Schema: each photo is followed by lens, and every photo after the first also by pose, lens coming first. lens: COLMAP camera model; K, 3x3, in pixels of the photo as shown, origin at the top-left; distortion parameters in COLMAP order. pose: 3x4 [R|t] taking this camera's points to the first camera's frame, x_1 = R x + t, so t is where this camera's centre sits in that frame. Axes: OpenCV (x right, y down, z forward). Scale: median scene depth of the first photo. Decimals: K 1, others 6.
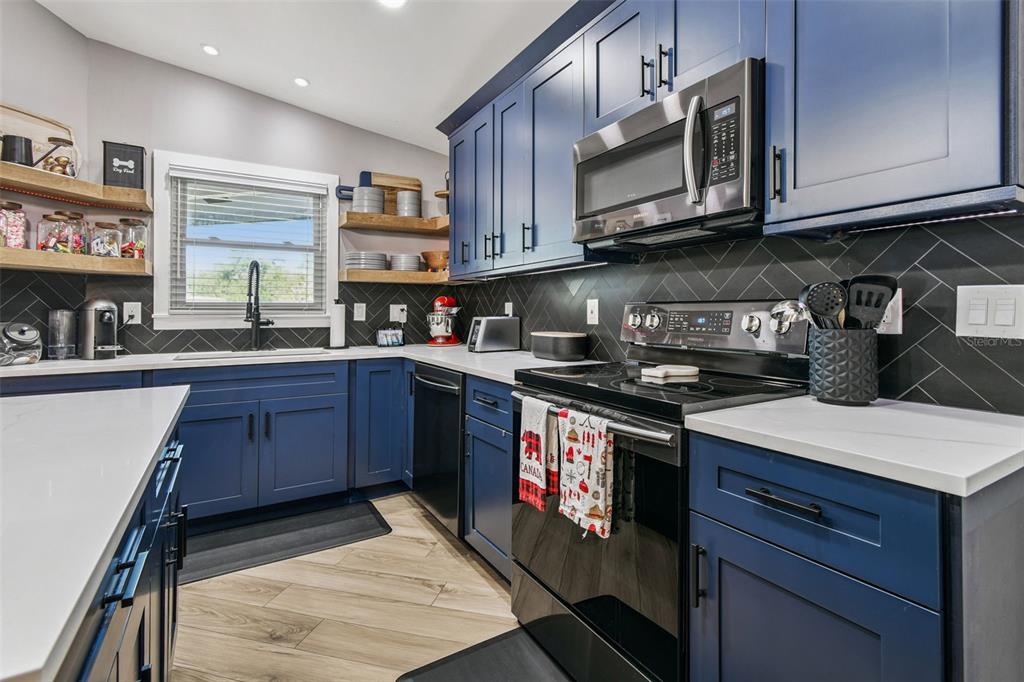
lens RADIAL K [[470.6, 0, 514.9], [0, 470.6, 303.6], [0, 0, 1]] dist [0.005929, -0.000410]
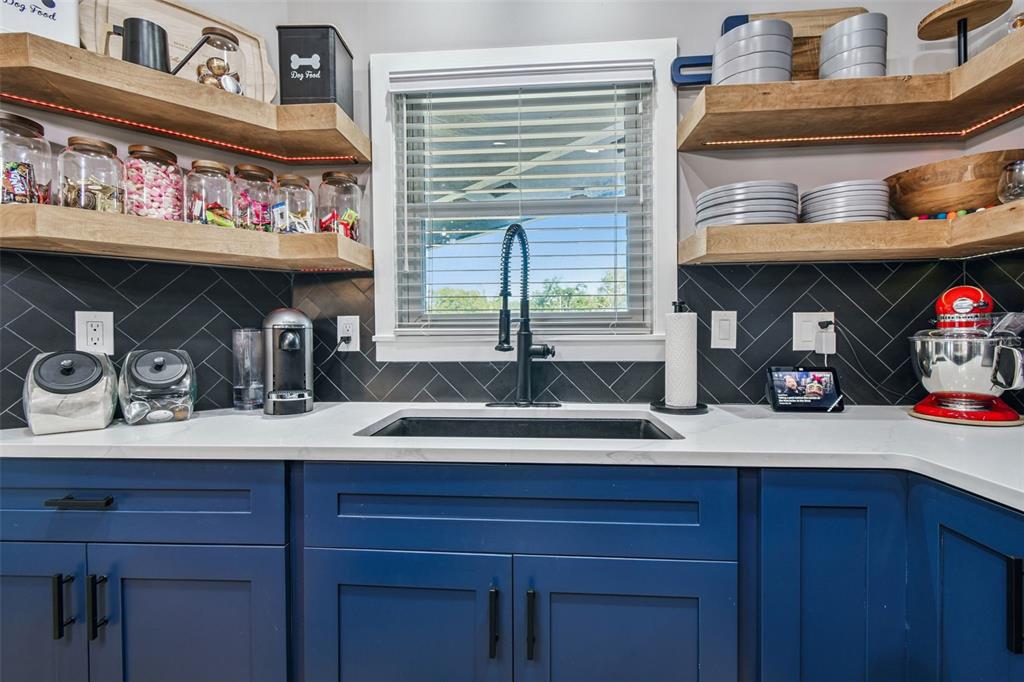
lens RADIAL K [[470.6, 0, 511.7], [0, 470.6, 335.2], [0, 0, 1]] dist [0.005929, -0.000410]
pose [[0.818524, -0.001520, -0.574470, -0.277084], [0.015799, 0.999678, 0.019866, 0.012976], [0.574255, -0.025337, 0.818284, 0.596384]]
